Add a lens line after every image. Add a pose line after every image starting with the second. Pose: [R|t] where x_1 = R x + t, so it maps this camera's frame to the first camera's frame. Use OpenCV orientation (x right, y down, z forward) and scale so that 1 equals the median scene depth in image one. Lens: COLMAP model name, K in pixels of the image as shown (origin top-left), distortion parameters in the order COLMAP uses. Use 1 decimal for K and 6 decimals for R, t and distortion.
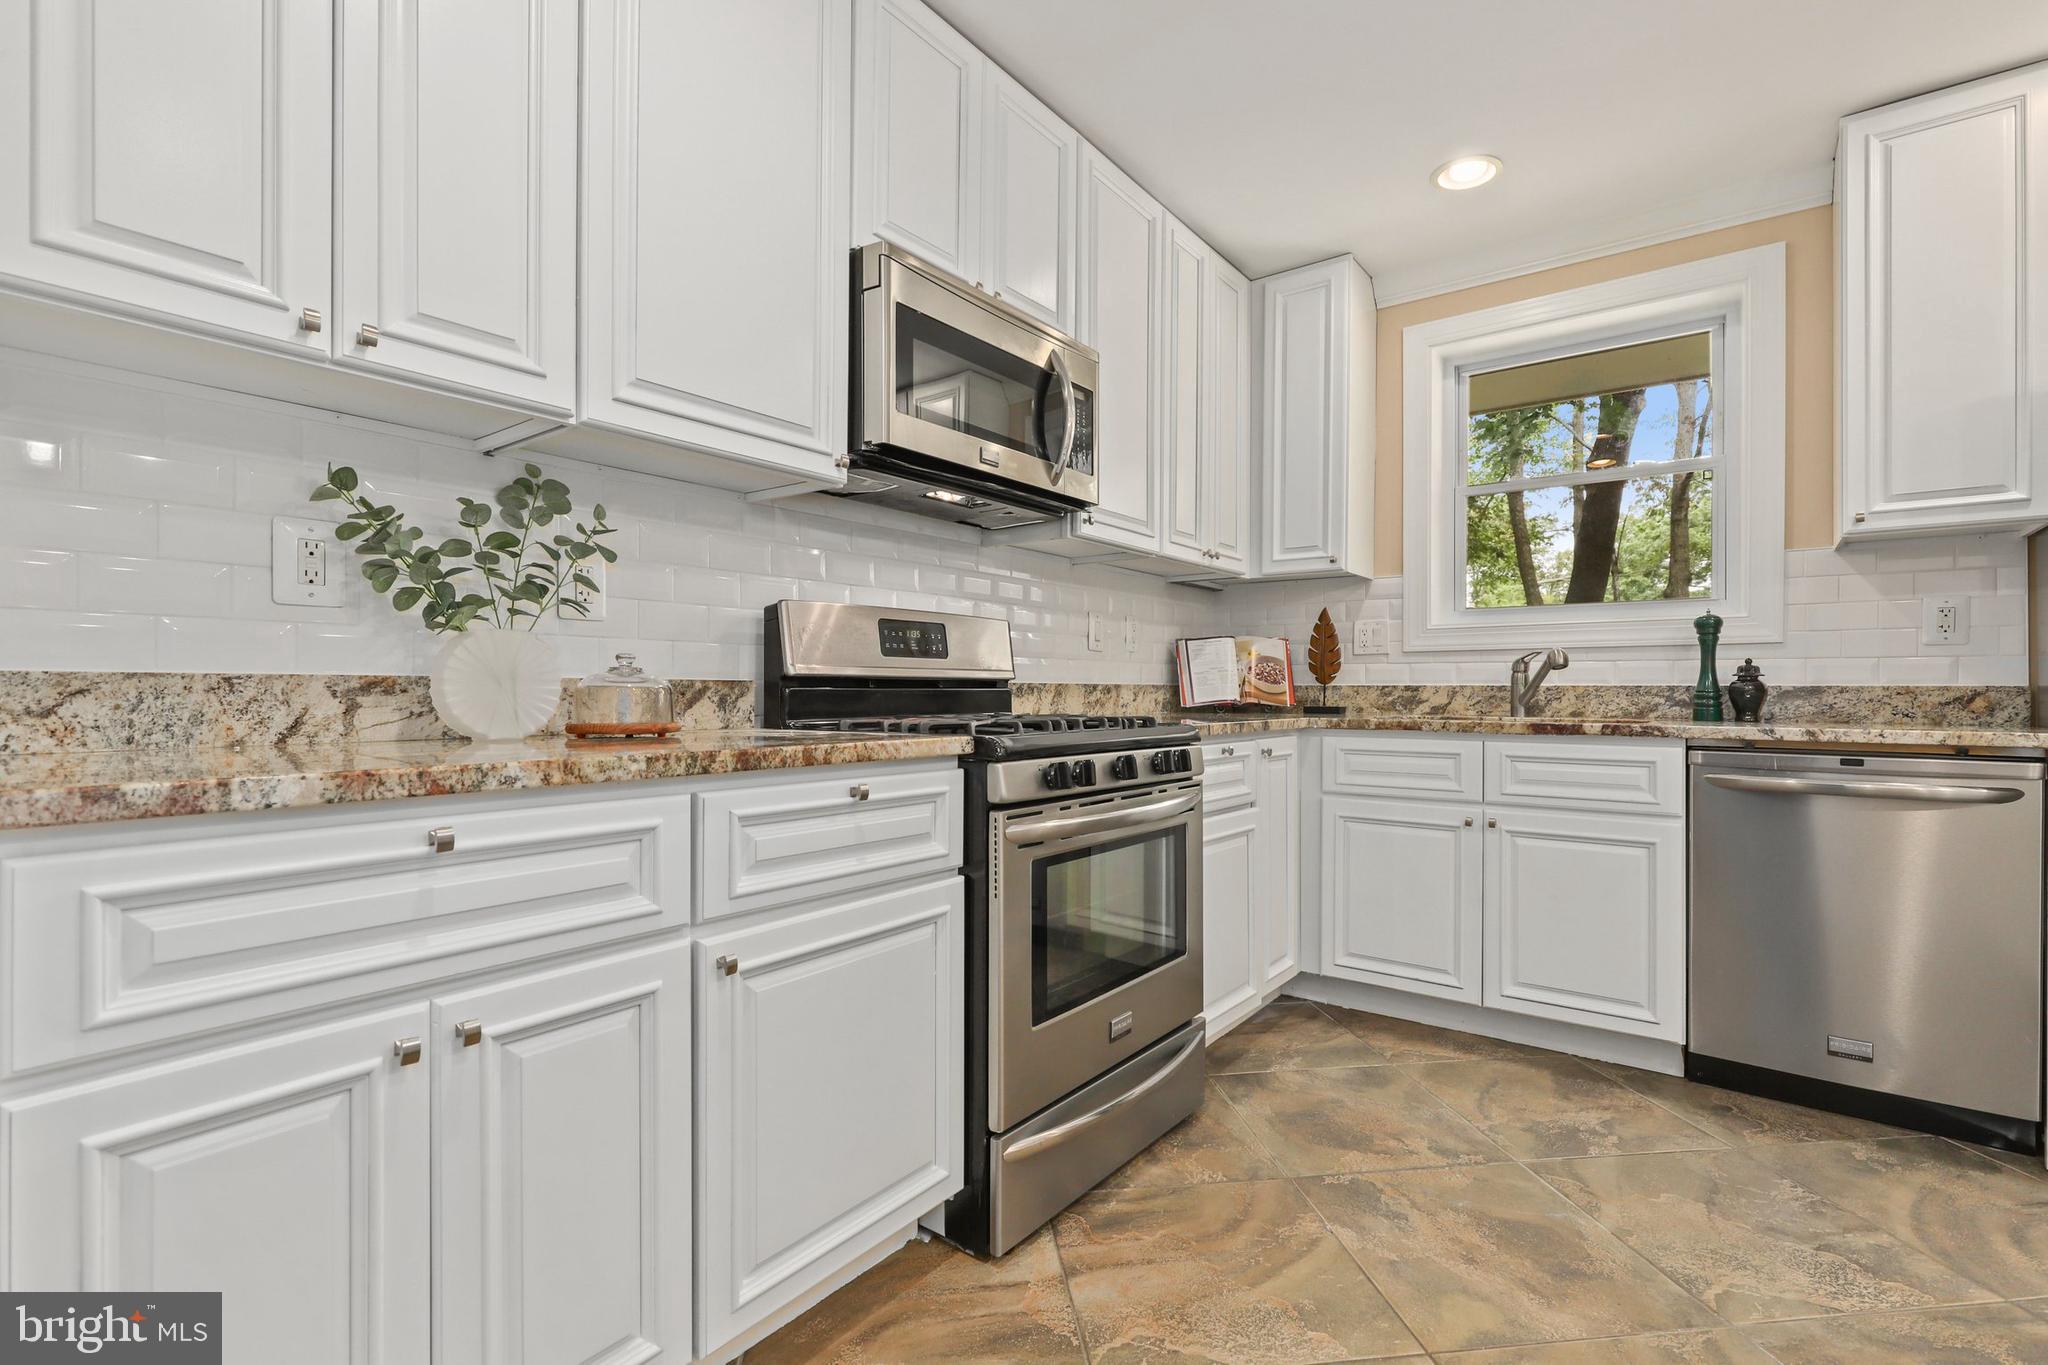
lens RADIAL K [[942.9, 0, 1025.5], [0, 942.9, 690.8], [0, 0, 1]] dist [0.003164, 0.000843]
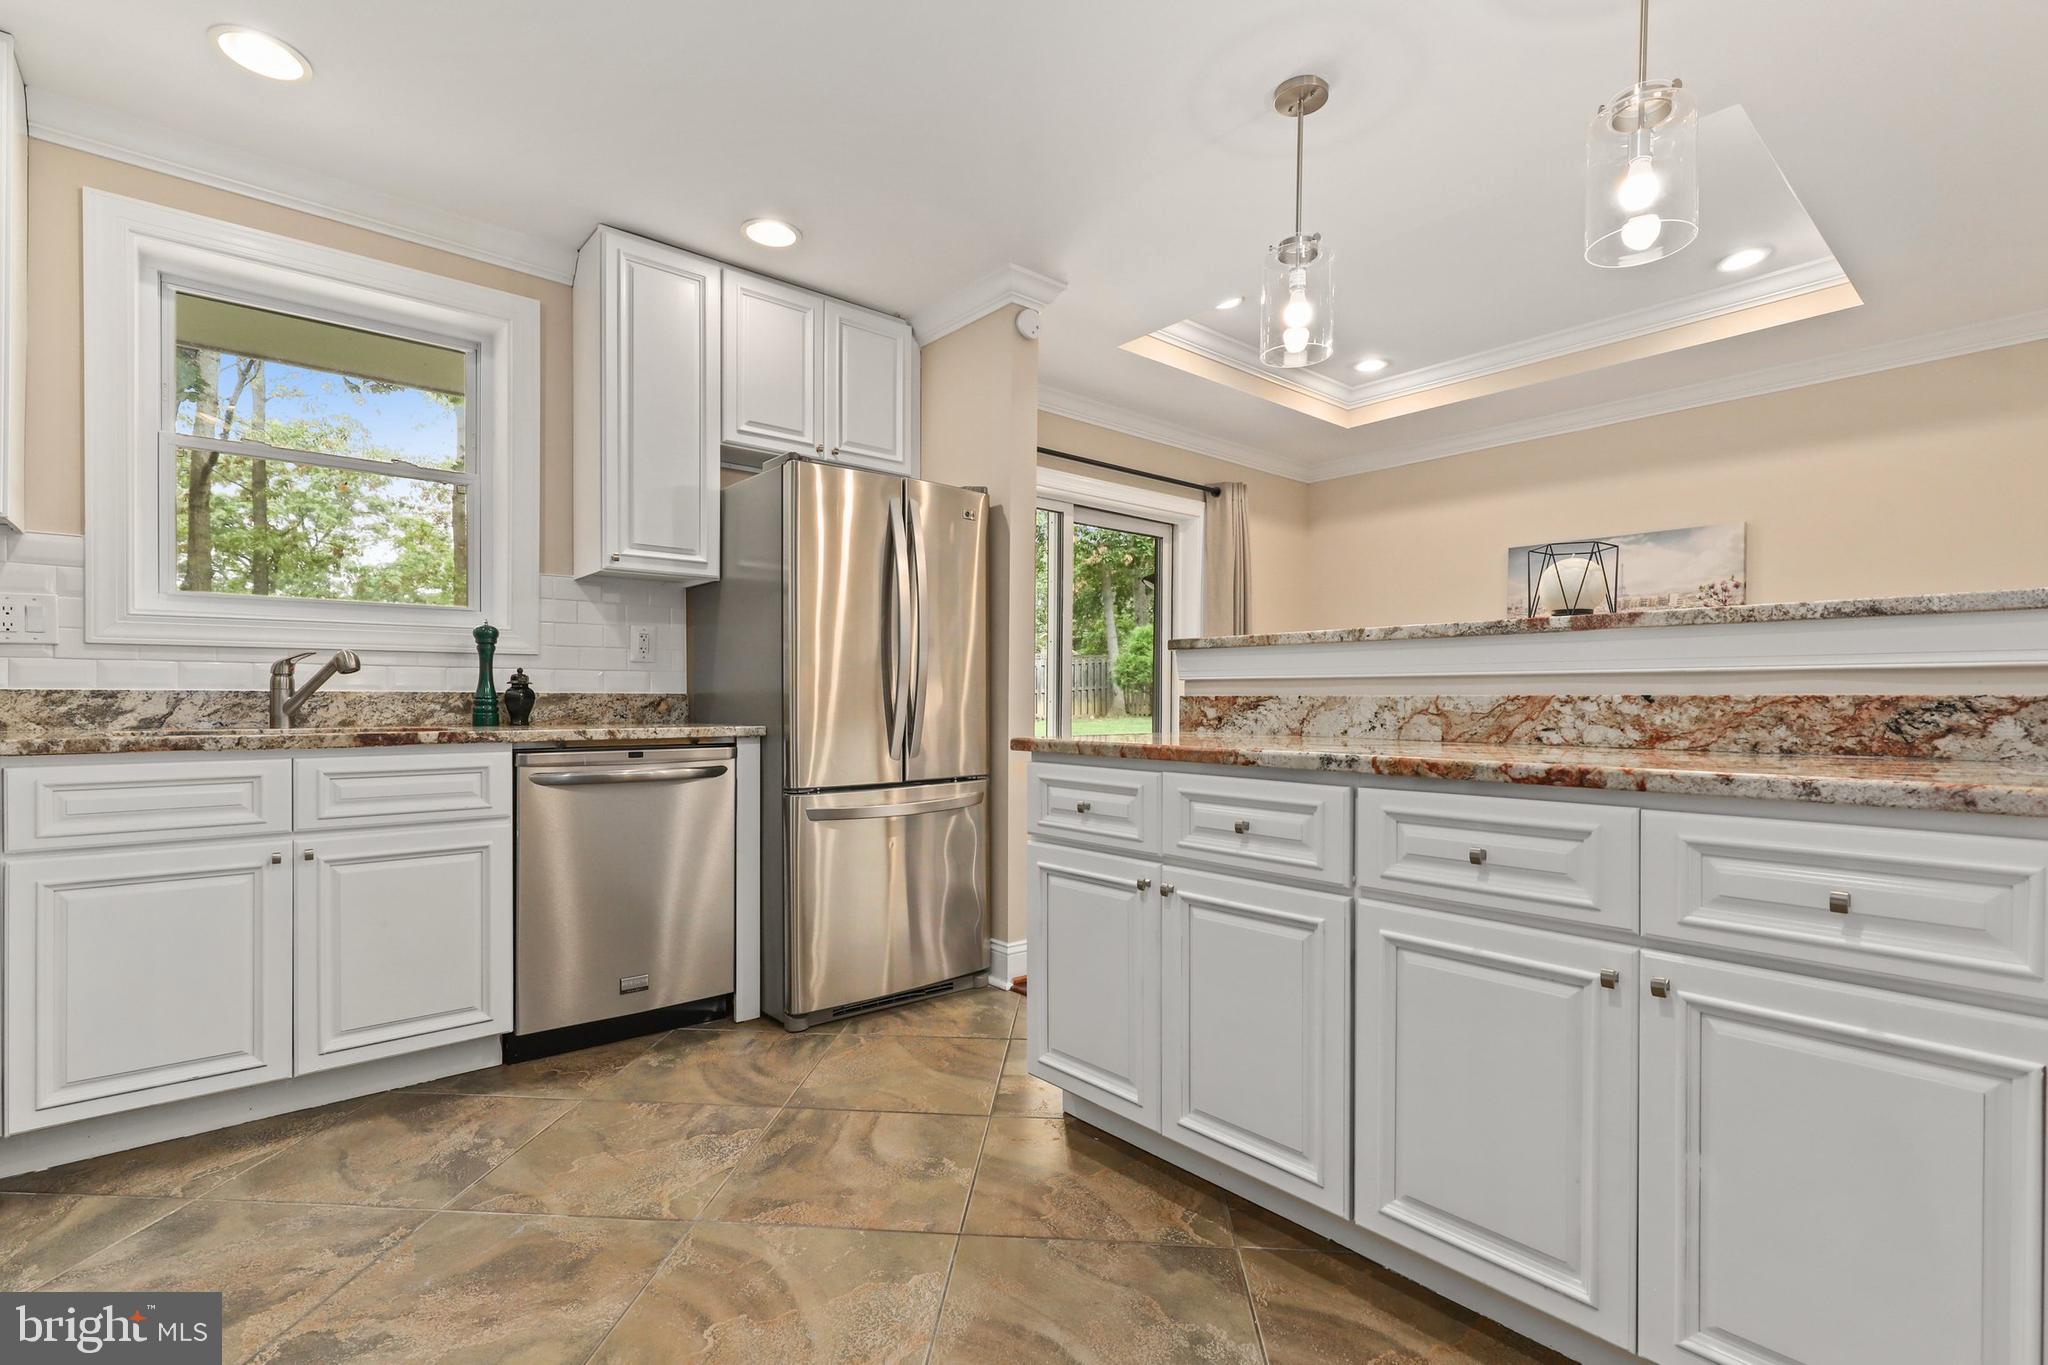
lens RADIAL K [[942.9, 0, 1045.2], [0, 942.9, 706.7], [0, 0, 1]] dist [0.003164, 0.000843]
pose [[0.194930, -0.010787, 0.980758, -0.239589], [-0.000415, 0.999939, 0.011081, -0.001982], [-0.980817, -0.002567, 0.194913, 0.224793]]
